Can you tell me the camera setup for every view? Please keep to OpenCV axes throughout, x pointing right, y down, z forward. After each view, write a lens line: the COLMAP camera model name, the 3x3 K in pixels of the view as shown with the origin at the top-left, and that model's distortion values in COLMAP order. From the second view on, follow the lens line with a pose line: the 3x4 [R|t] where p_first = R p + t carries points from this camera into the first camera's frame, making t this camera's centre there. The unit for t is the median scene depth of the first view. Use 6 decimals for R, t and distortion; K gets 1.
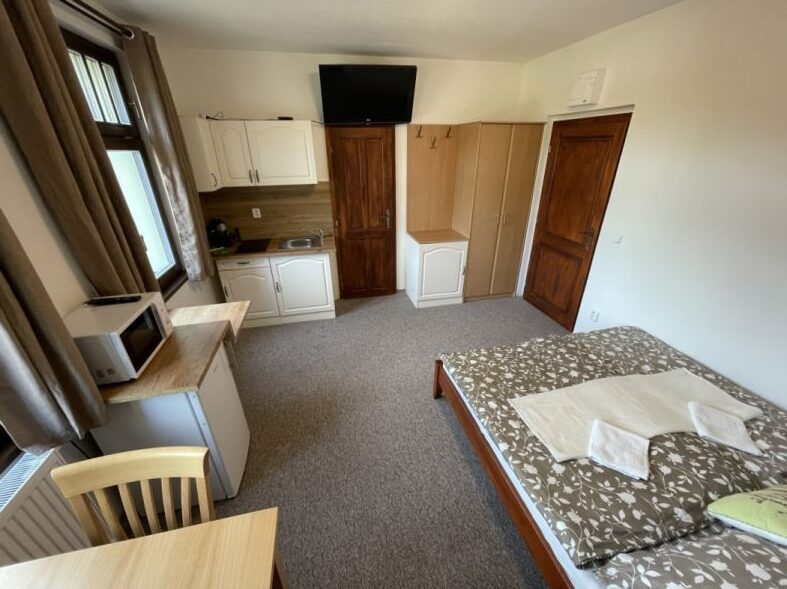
lens RADIAL K [[315.2, 0, 390.5], [0, 315.2, 297.0], [0, 0, 1]] dist [-0.003919, 0.000778]
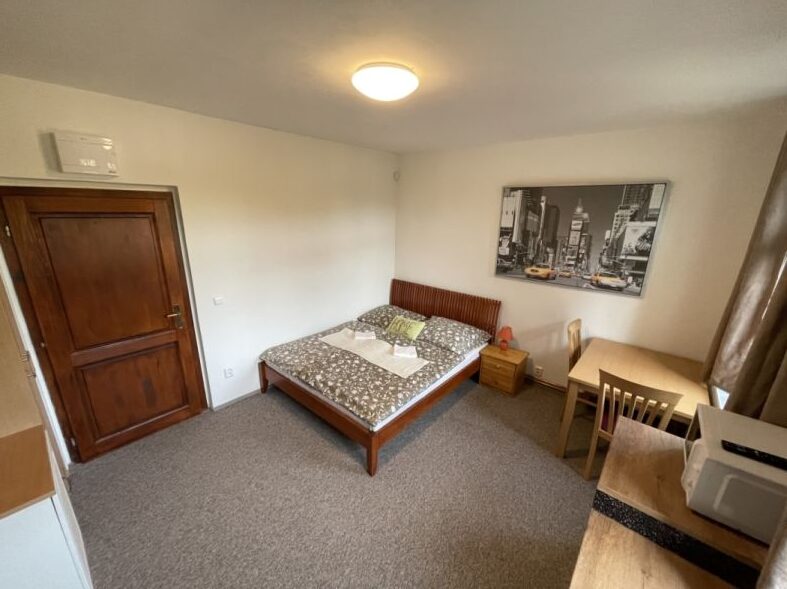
lens RADIAL K [[315.2, 0, 394.6], [0, 315.2, 300.1], [0, 0, 1]] dist [-0.003919, 0.000778]
pose [[-0.595378, -0.231119, 0.769486, -0.651193], [0.331018, 0.802110, 0.497038, -0.711145], [-0.732088, 0.550639, -0.401054, 1.326234]]
